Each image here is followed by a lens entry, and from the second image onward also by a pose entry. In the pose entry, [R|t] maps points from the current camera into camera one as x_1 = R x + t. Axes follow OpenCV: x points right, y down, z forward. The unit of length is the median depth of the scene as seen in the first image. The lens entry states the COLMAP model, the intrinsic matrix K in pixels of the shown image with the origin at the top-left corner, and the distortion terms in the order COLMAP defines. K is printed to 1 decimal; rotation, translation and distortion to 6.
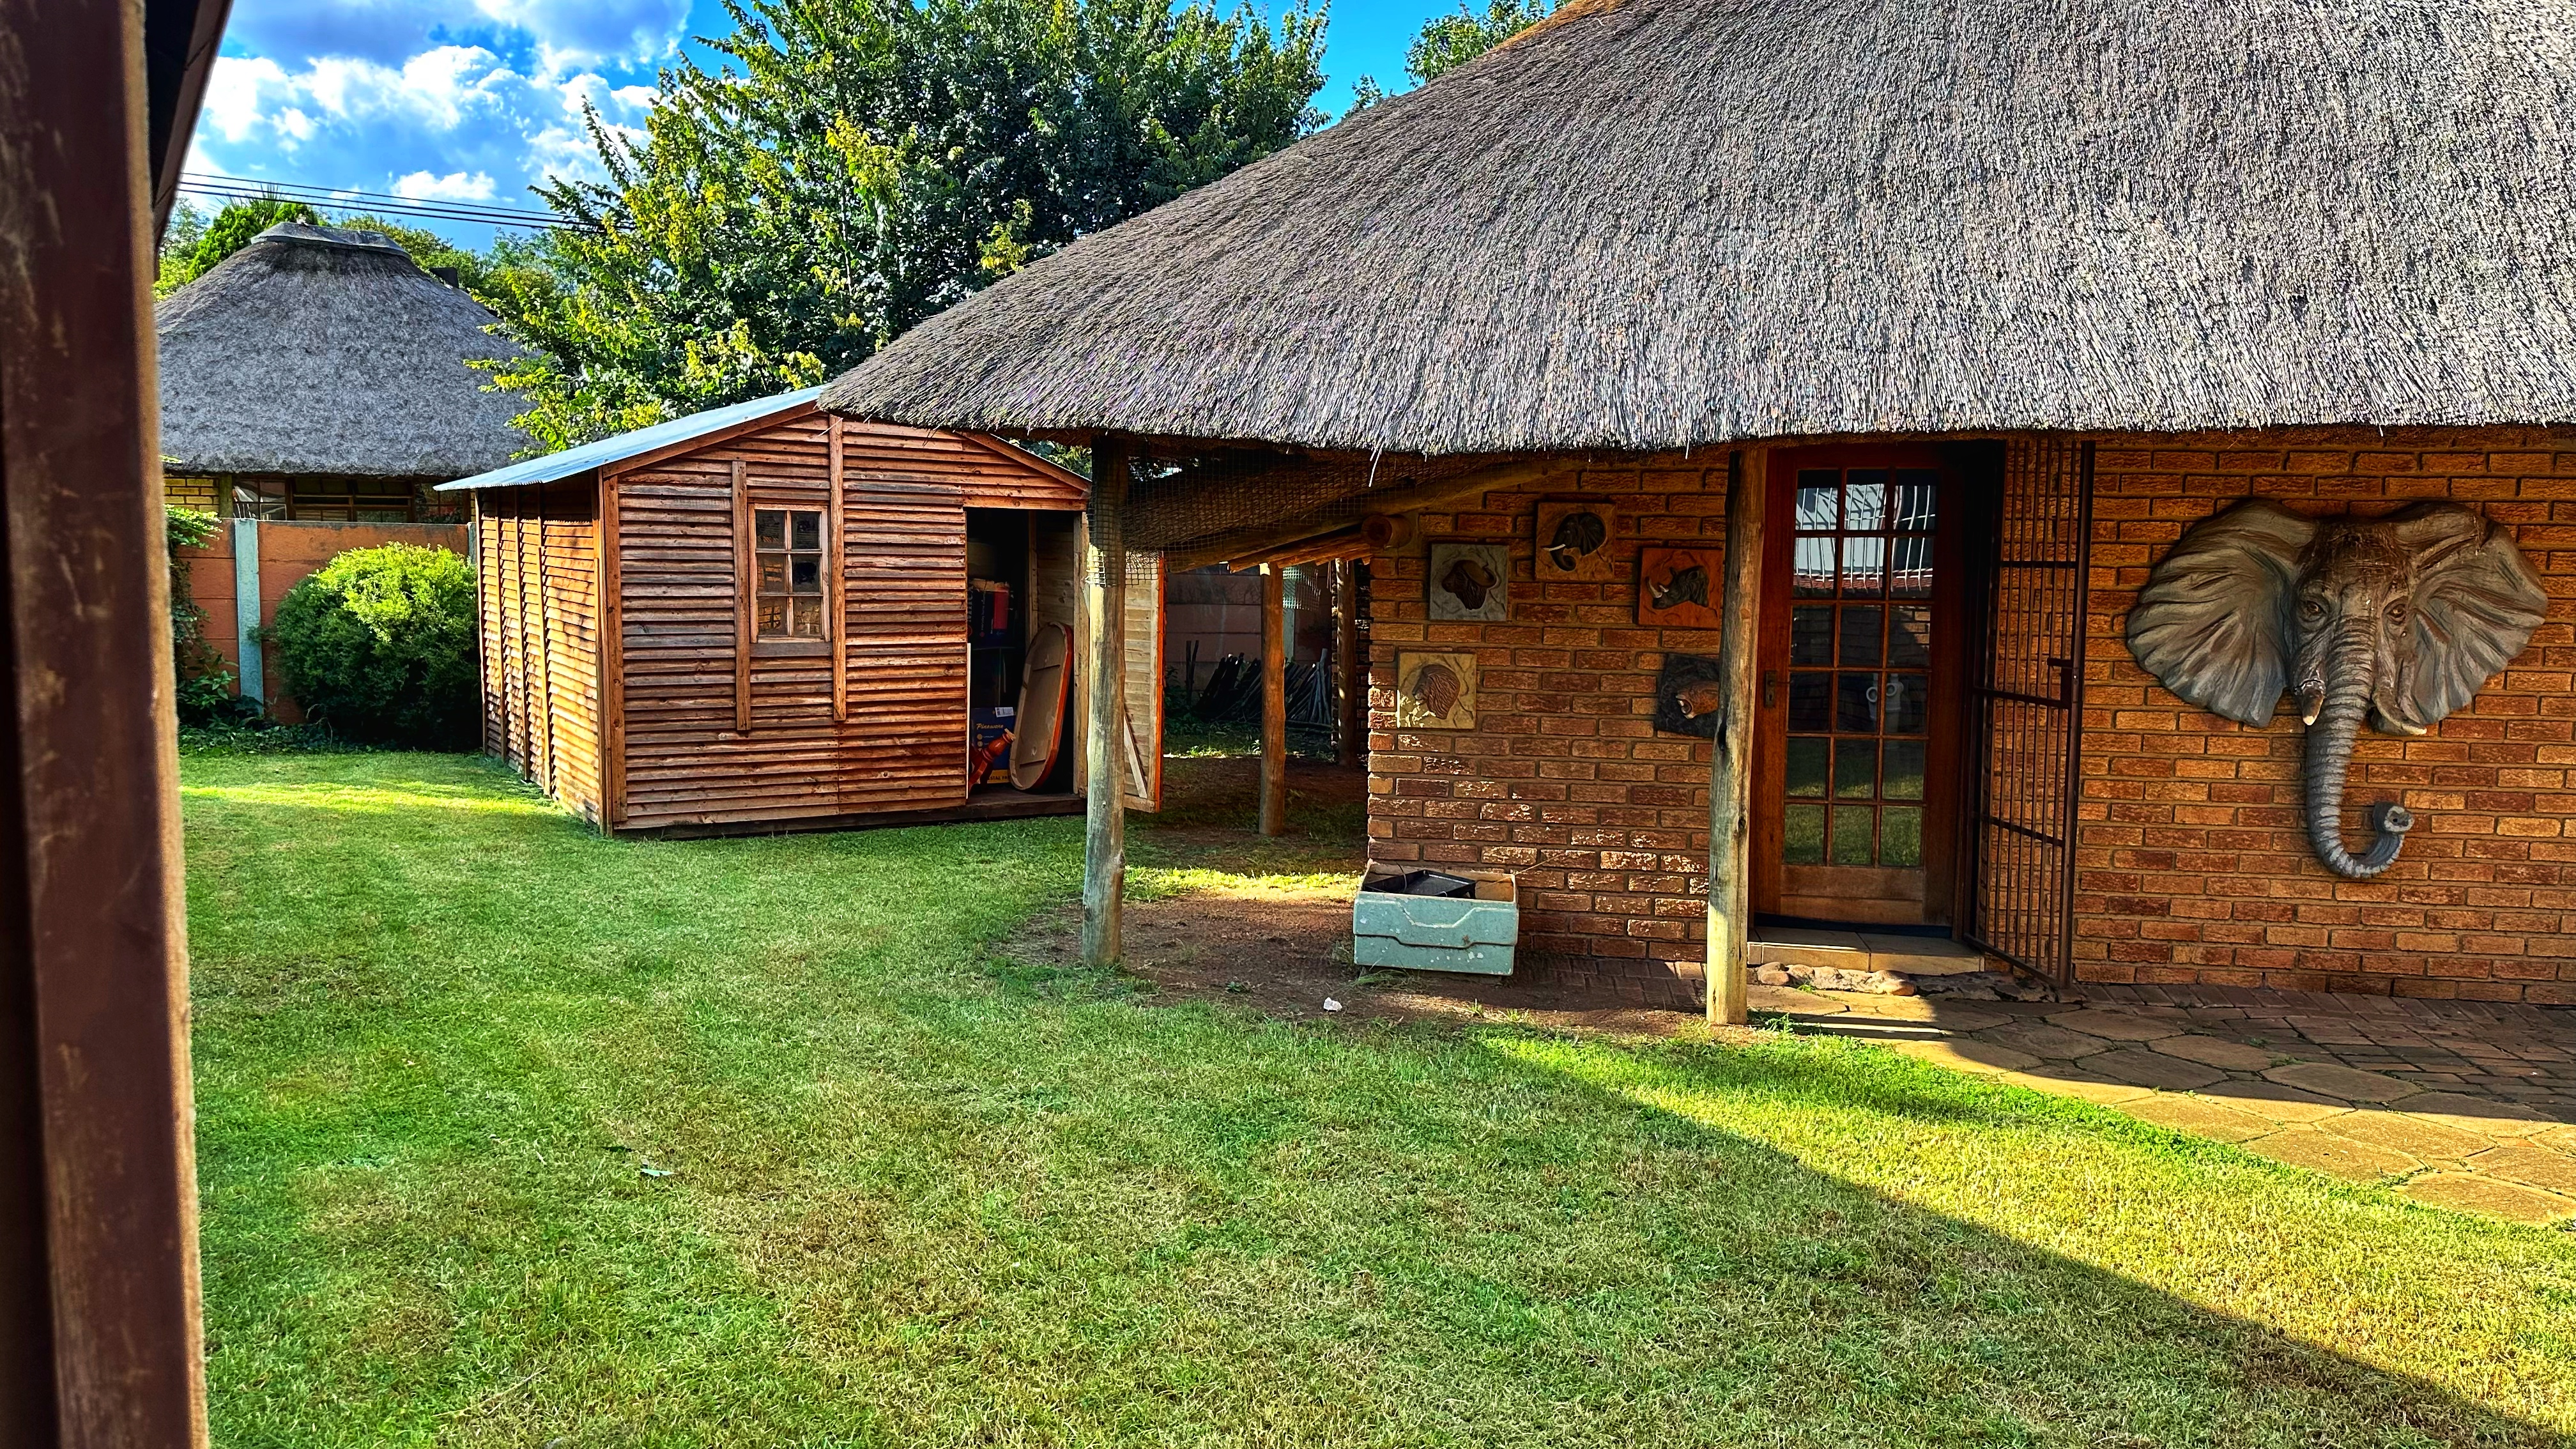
lens RADIAL K [[1846.9, 0, 1313.1], [0, 1846.9, 726.0], [0, 0, 1]] dist [0.072404, -0.057083]
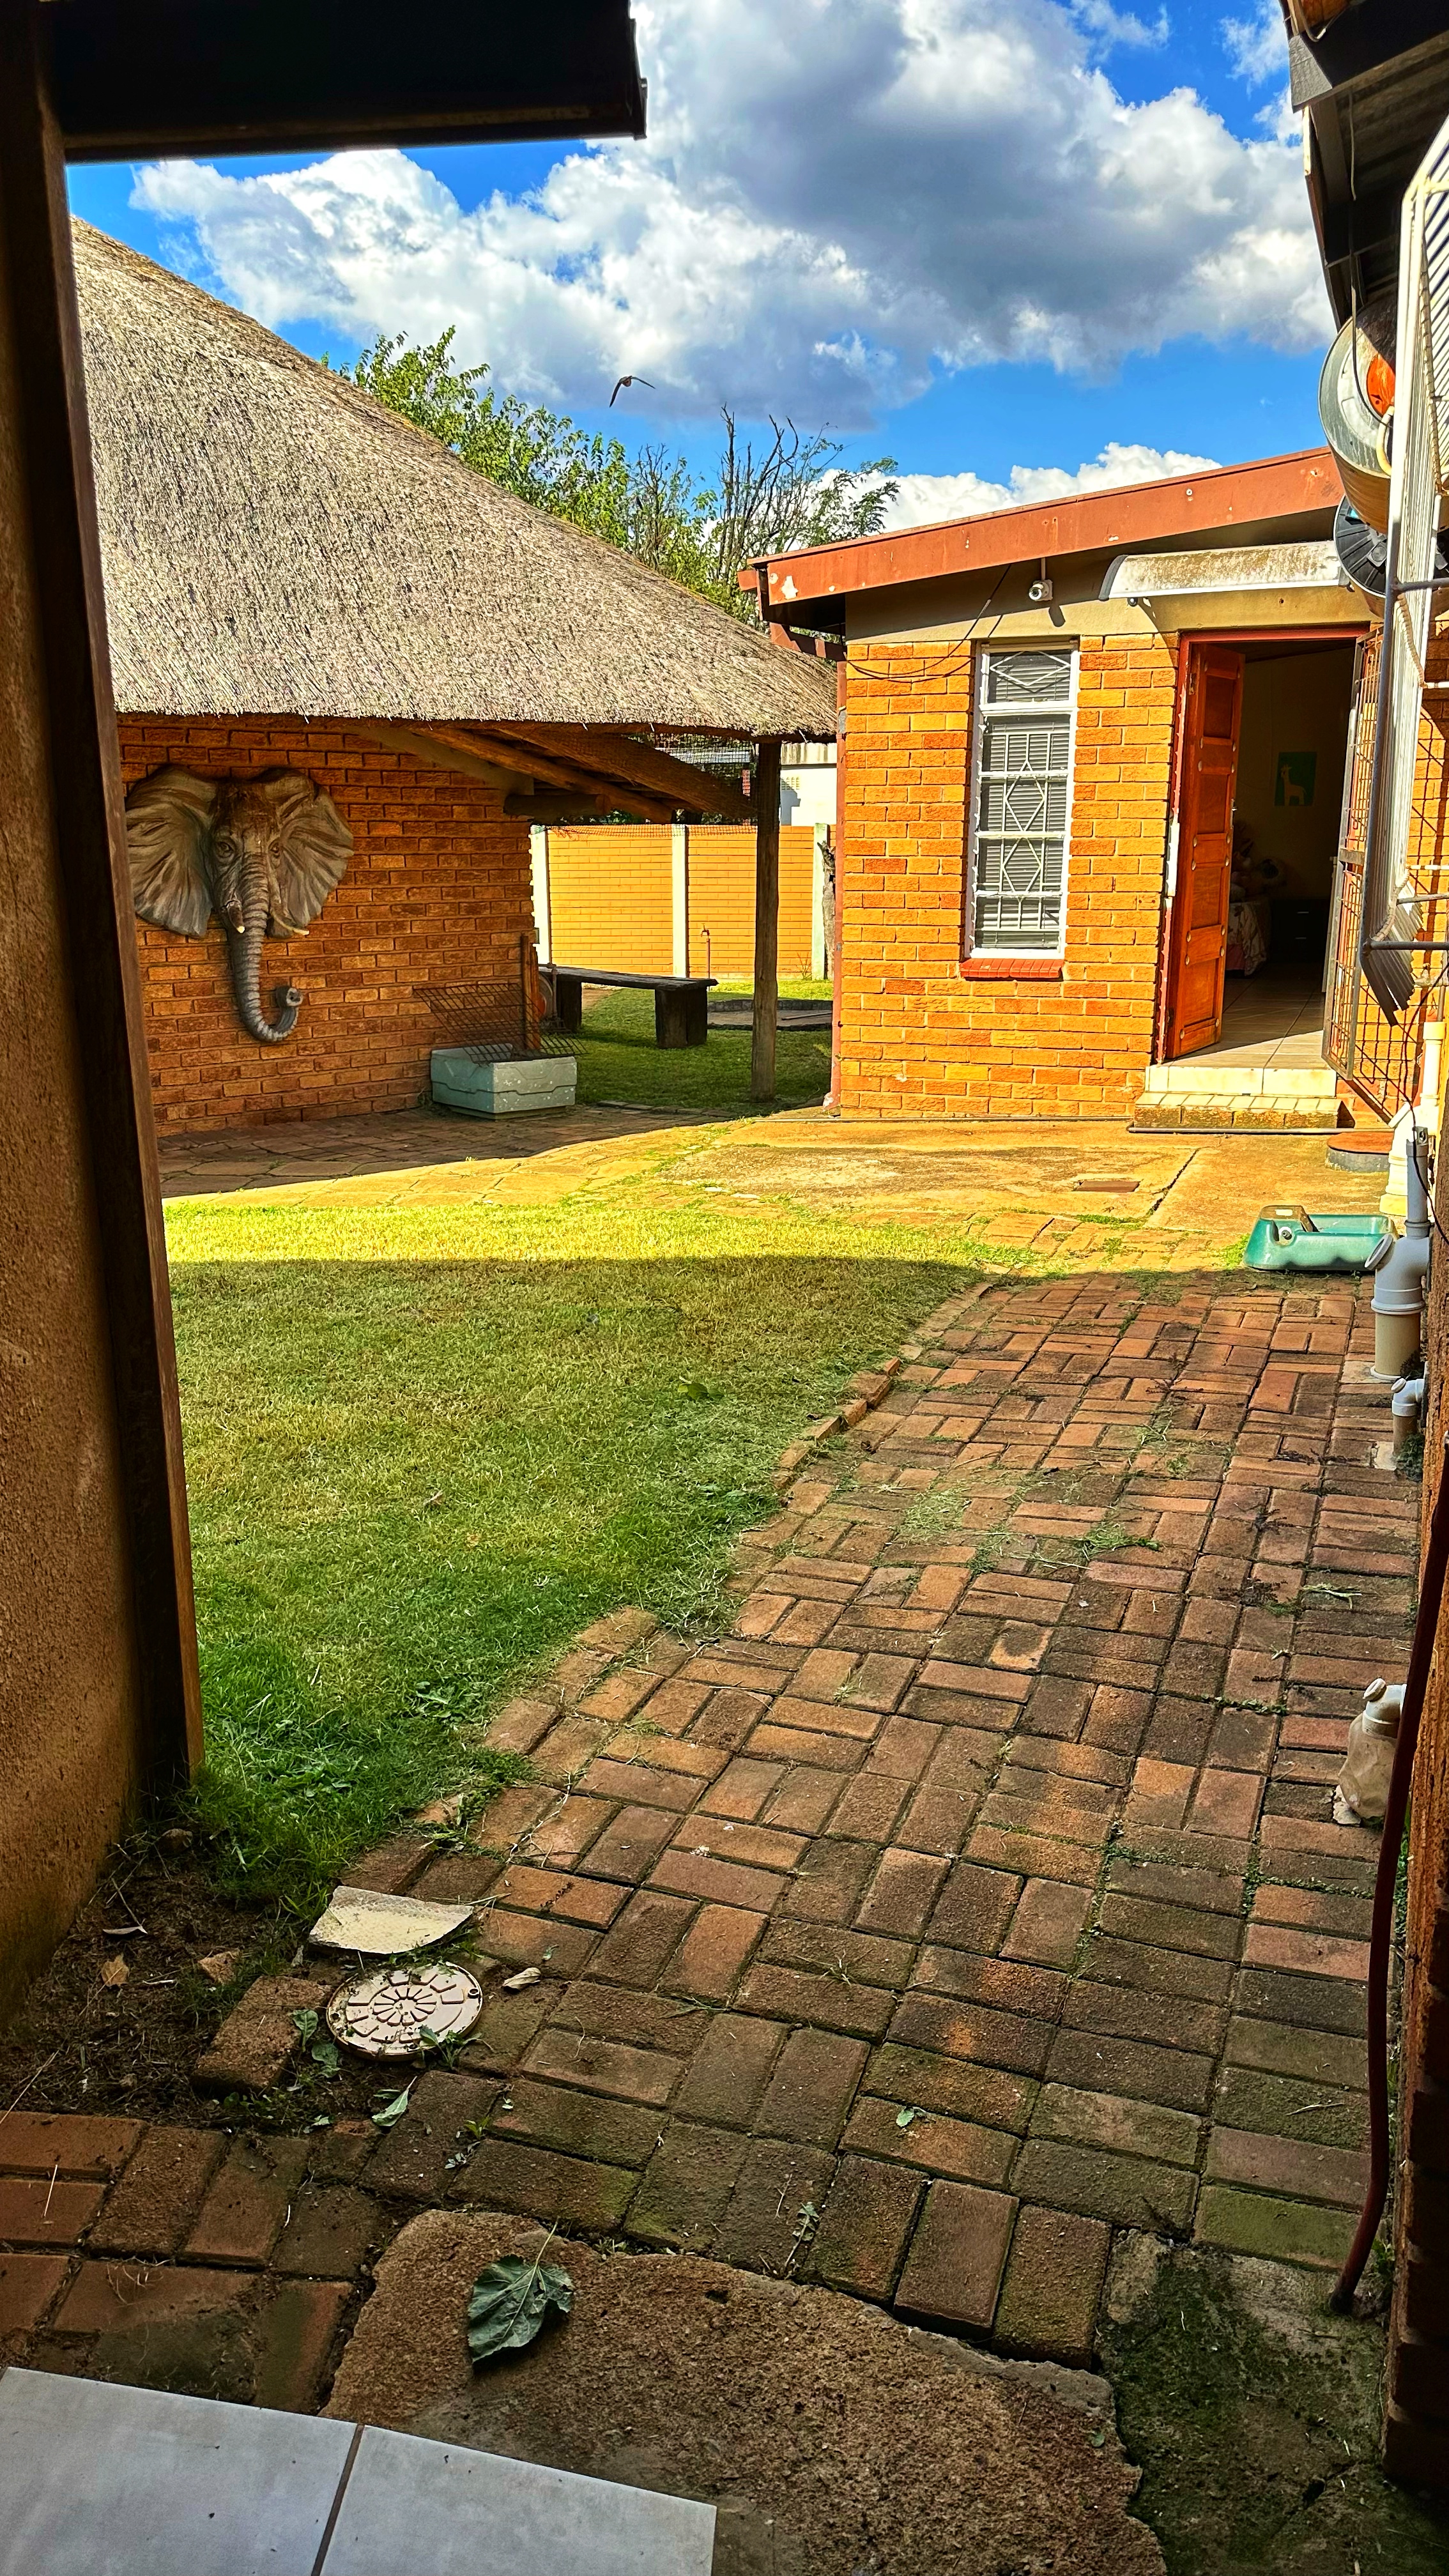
lens RADIAL K [[1846.9, 0, 710.5], [0, 1846.9, 1274.8], [0, 0, 1]] dist [0.072404, -0.057083]
pose [[0.637611, -0.201499, 0.743539, -0.316937], [0.090002, 0.978061, 0.187874, 0.019224], [-0.765083, -0.052870, 0.641758, -0.167452]]
